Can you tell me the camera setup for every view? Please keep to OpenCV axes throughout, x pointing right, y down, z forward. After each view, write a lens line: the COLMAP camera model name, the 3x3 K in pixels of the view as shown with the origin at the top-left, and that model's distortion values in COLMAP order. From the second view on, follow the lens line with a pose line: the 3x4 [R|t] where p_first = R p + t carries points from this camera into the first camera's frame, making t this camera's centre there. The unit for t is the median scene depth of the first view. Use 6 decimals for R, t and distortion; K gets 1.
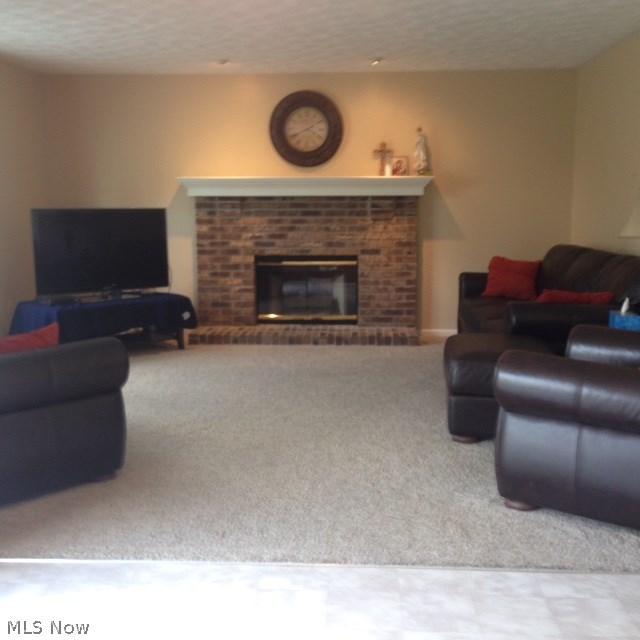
lens RADIAL K [[769.5, 0, 323.6], [0, 769.5, 318.6], [0, 0, 1]] dist [0.065536, 0.000000]
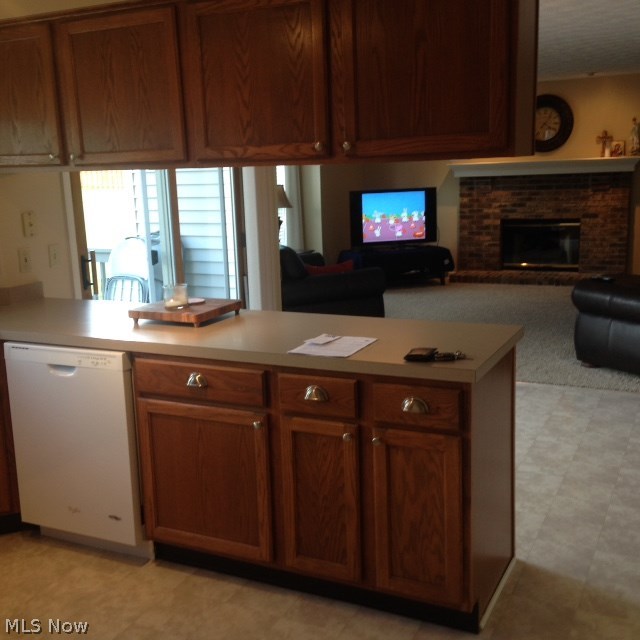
lens RADIAL K [[769.5, 0, 322.3], [0, 769.5, 320.3], [0, 0, 1]] dist [0.065536, 0.000000]
pose [[0.913753, 0.049820, -0.403205, 0.185605], [-0.026157, 0.997608, 0.063985, 0.017760], [0.405428, -0.047920, 0.912870, -0.397736]]
